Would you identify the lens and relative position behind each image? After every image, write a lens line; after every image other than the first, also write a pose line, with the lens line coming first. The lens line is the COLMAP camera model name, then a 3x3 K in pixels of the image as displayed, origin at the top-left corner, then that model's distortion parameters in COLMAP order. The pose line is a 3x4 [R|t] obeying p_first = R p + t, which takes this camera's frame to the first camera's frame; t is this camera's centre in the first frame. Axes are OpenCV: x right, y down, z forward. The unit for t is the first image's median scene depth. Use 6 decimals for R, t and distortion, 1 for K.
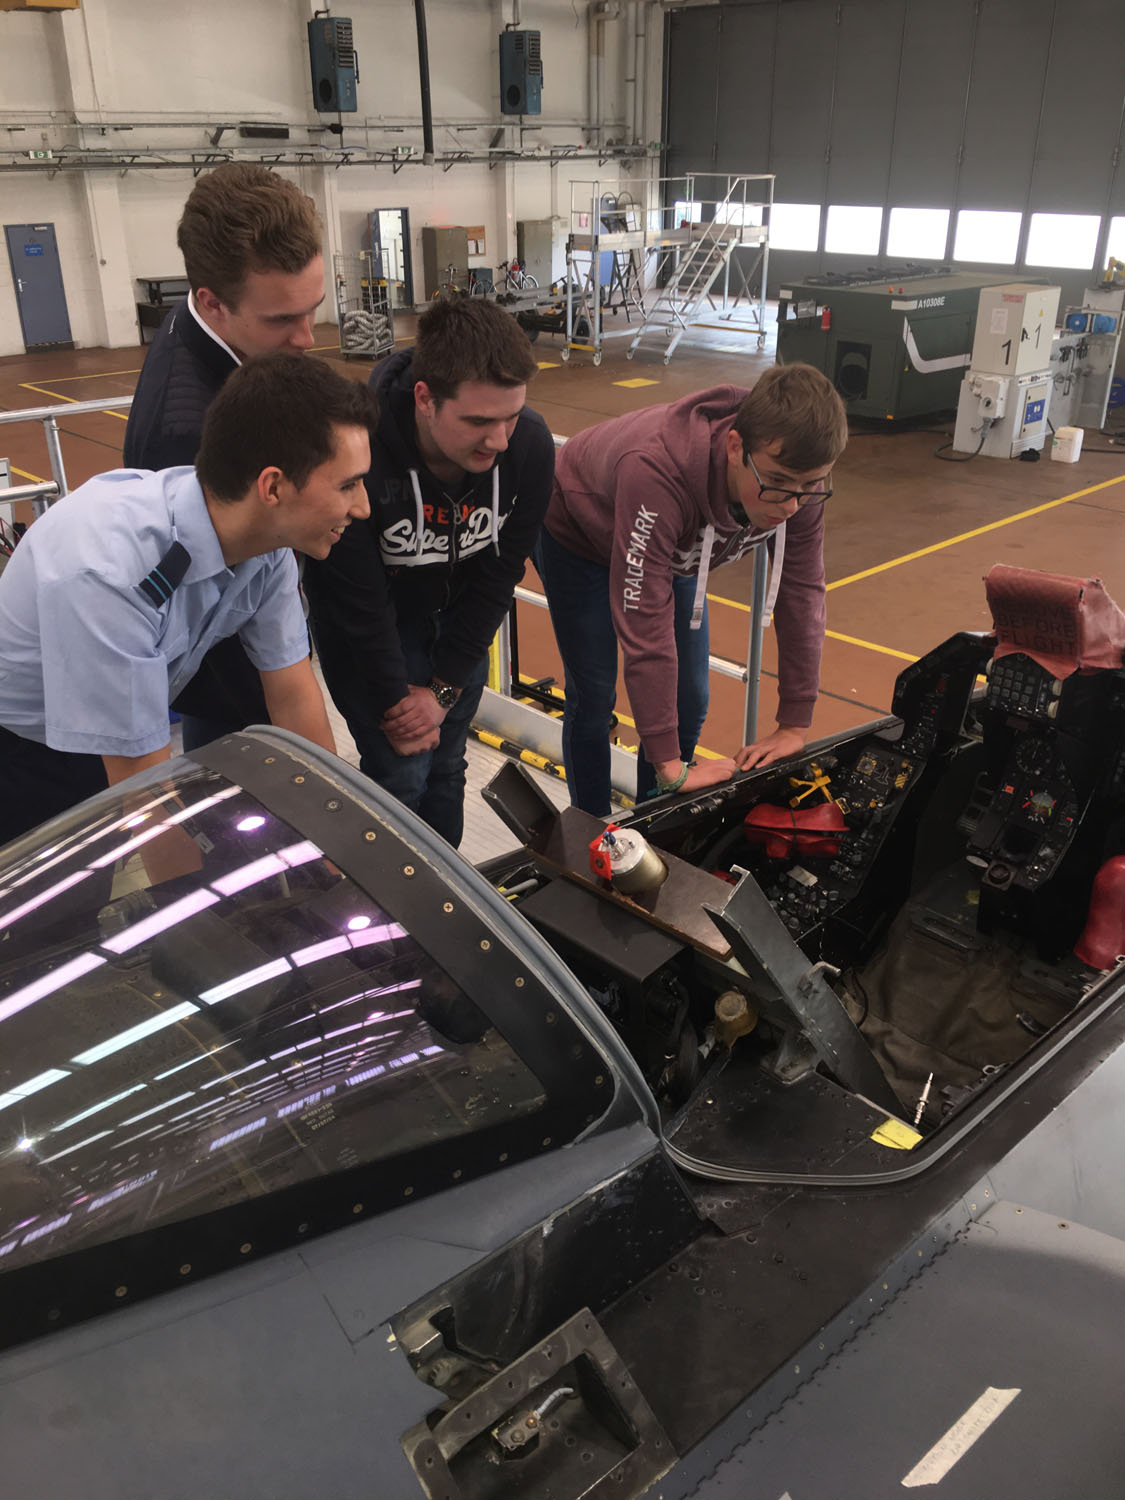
lens RADIAL K [[1274.0, 0, 548.9], [0, 1274.0, 753.6], [0, 0, 1]] dist [0.080702, -0.125037]
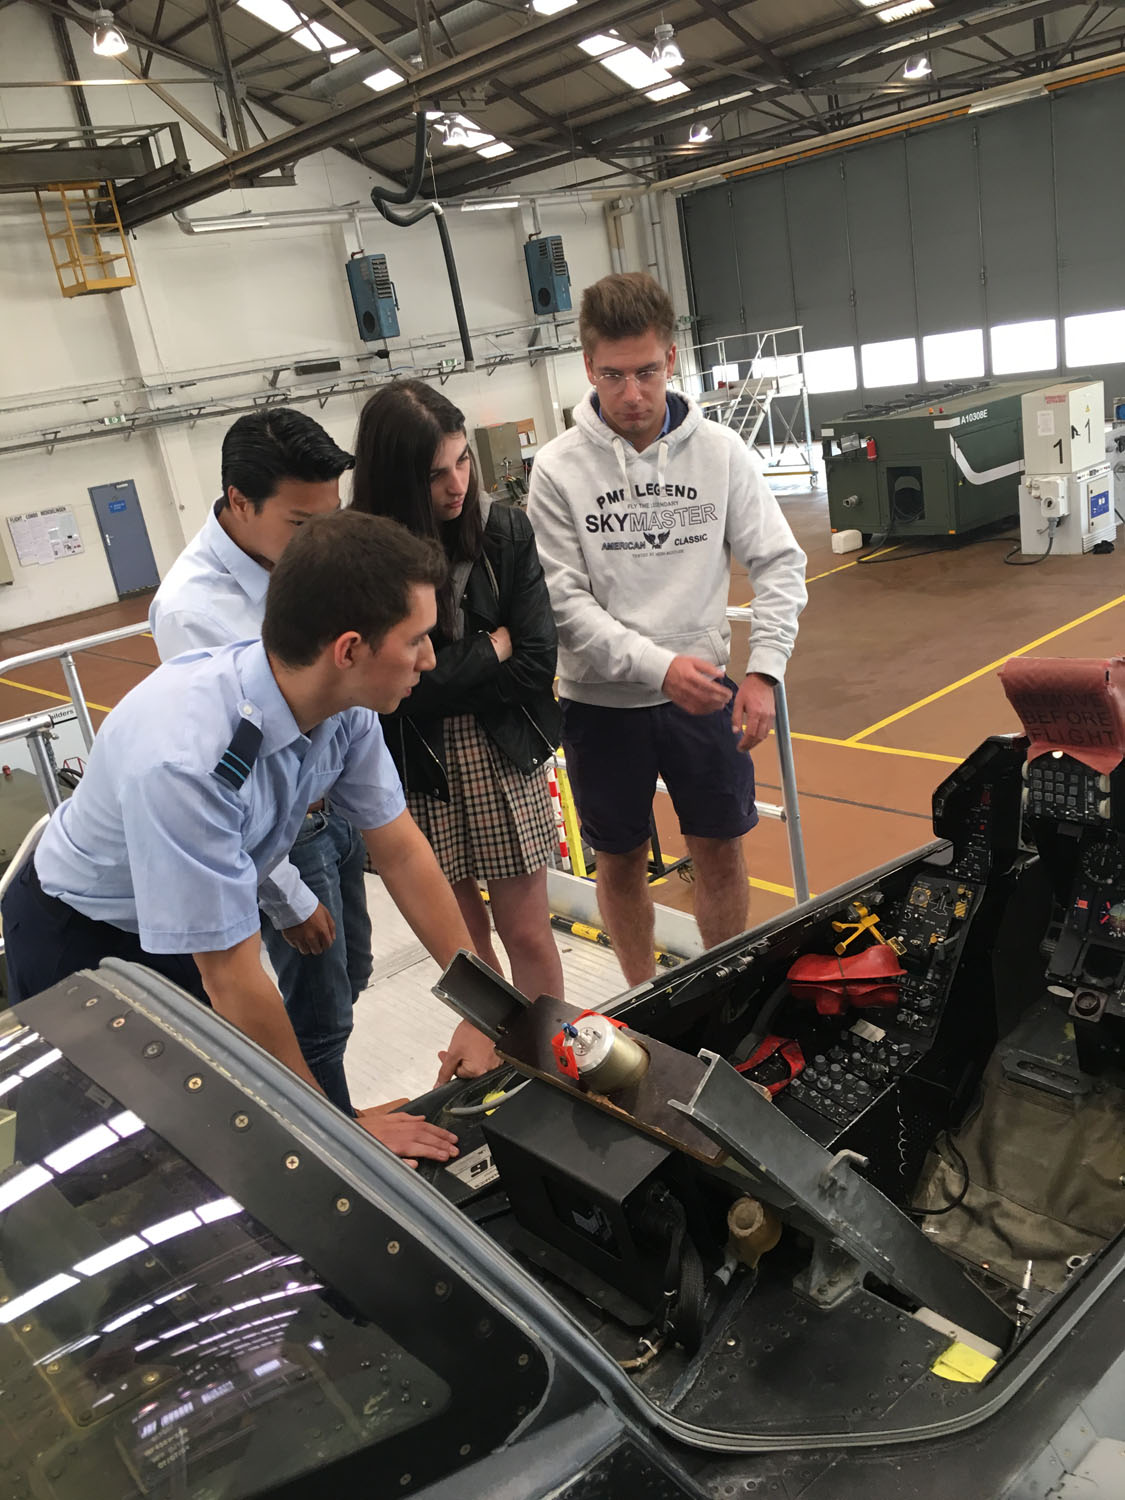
lens RADIAL K [[1273.2, 0, 550.0], [0, 1273.2, 749.2], [0, 0, 1]] dist [0.088235, -0.134407]
pose [[0.987223, -0.139425, -0.077144, 0.076509], [0.127939, 0.982157, -0.137839, -0.001346], [0.094986, 0.126208, 0.987446, 0.076344]]
